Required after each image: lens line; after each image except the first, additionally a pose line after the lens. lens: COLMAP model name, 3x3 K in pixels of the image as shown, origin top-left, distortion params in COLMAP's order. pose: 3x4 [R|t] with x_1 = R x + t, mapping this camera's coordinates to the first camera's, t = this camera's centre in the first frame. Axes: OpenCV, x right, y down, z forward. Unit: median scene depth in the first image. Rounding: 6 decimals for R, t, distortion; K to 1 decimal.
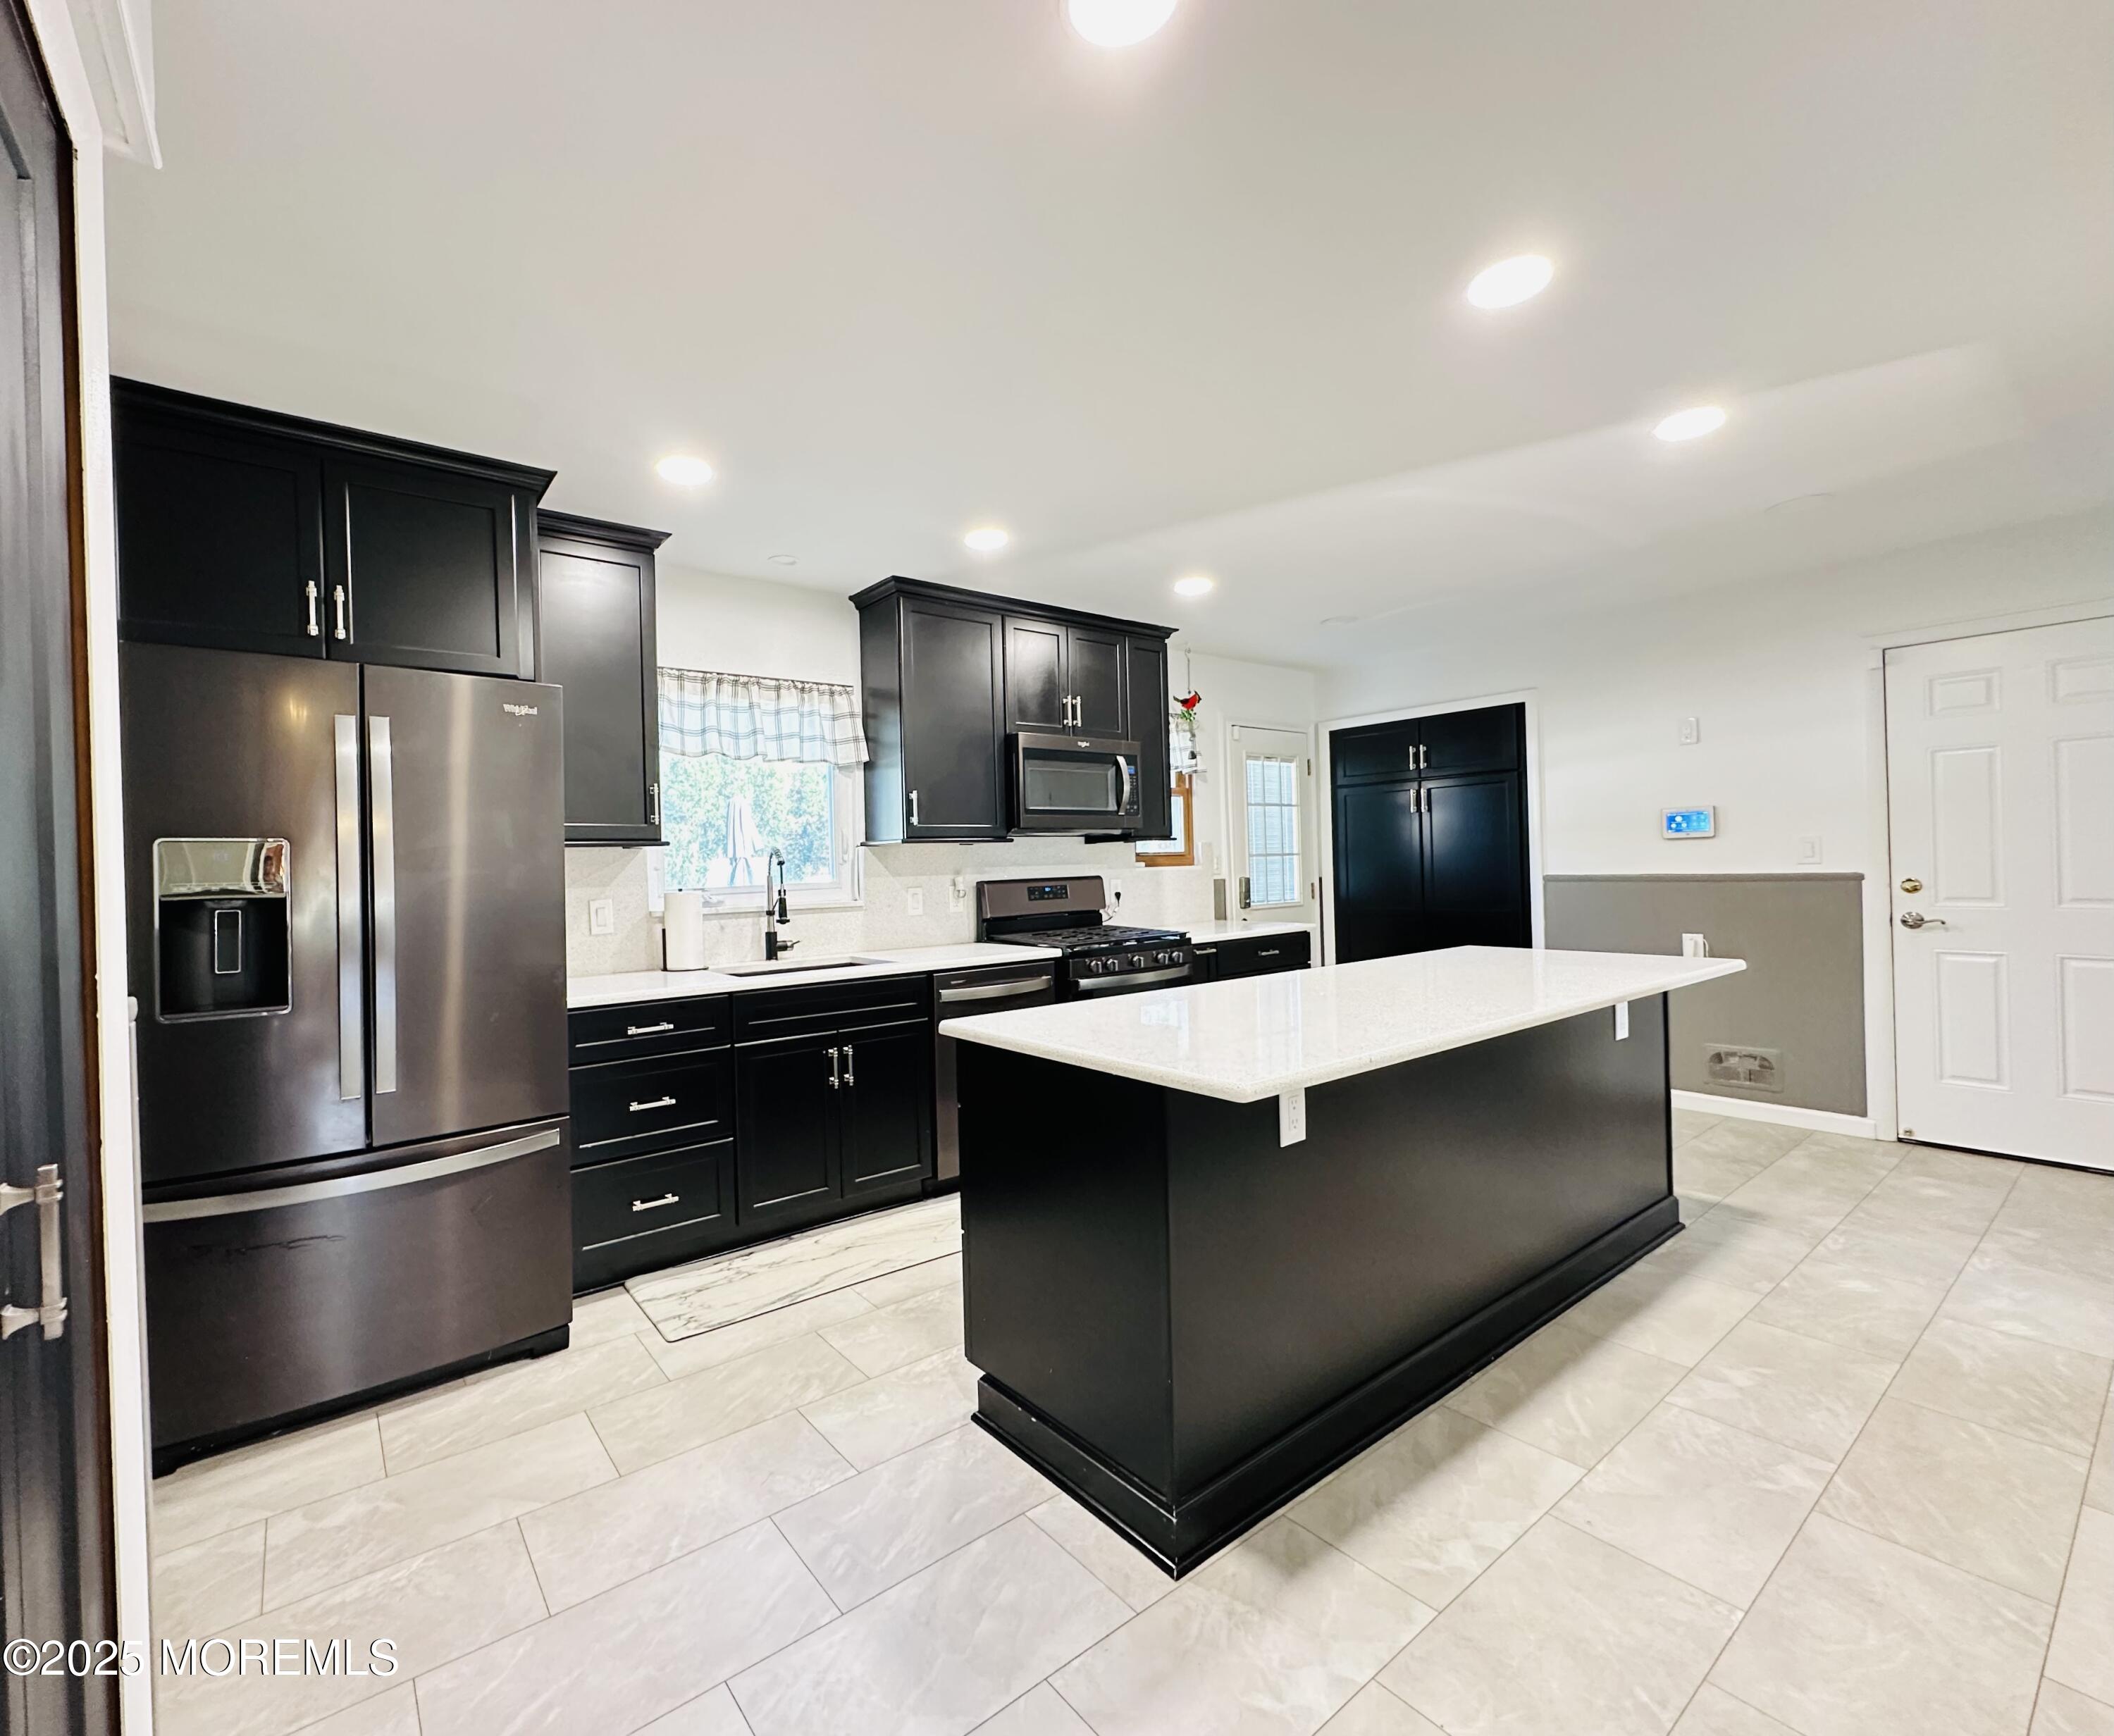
lens RADIAL K [[923.0, 0, 976.6], [0, 923.0, 863.3], [0, 0, 1]] dist [-0.003593, -0.000491]
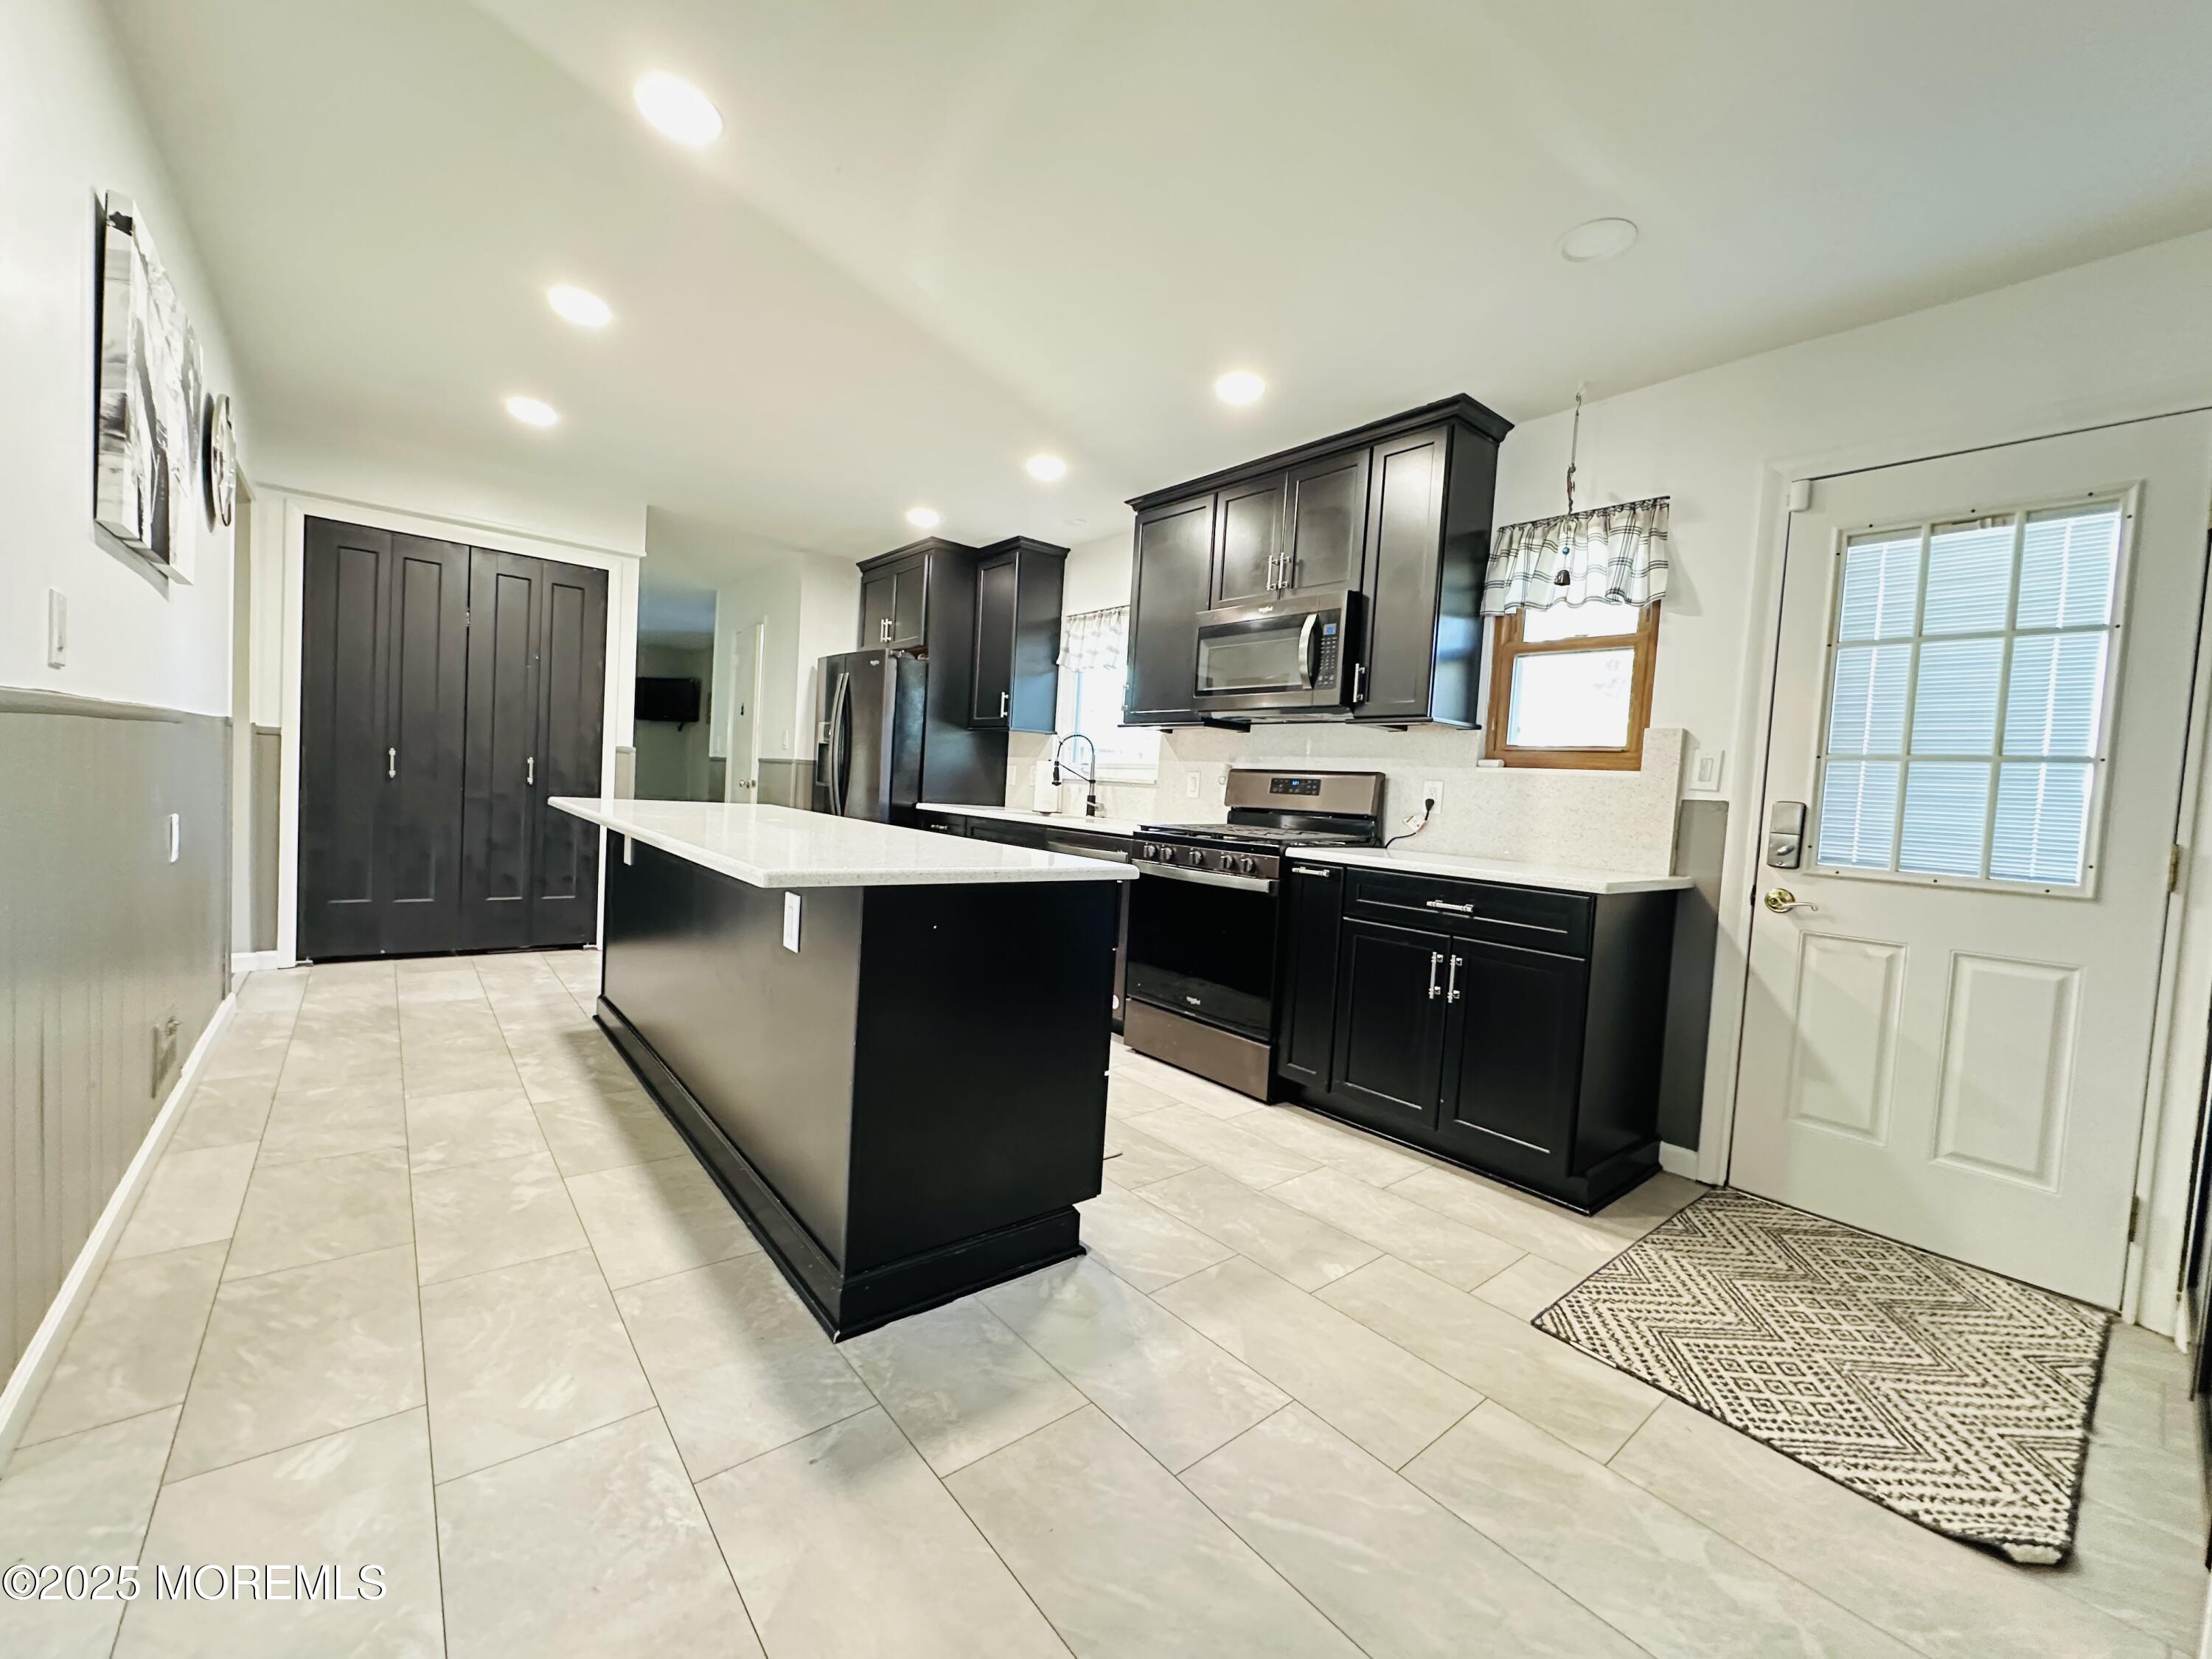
lens RADIAL K [[885.2, 0, 1104.6], [0, 885.2, 827.5], [0, 0, 1]] dist [-0.008893, 0.001476]
pose [[0.056517, 0.080928, -0.995116, 1.644278], [-0.057170, 0.995336, 0.077699, 0.028428], [0.996763, 0.052499, 0.060880, 1.411975]]
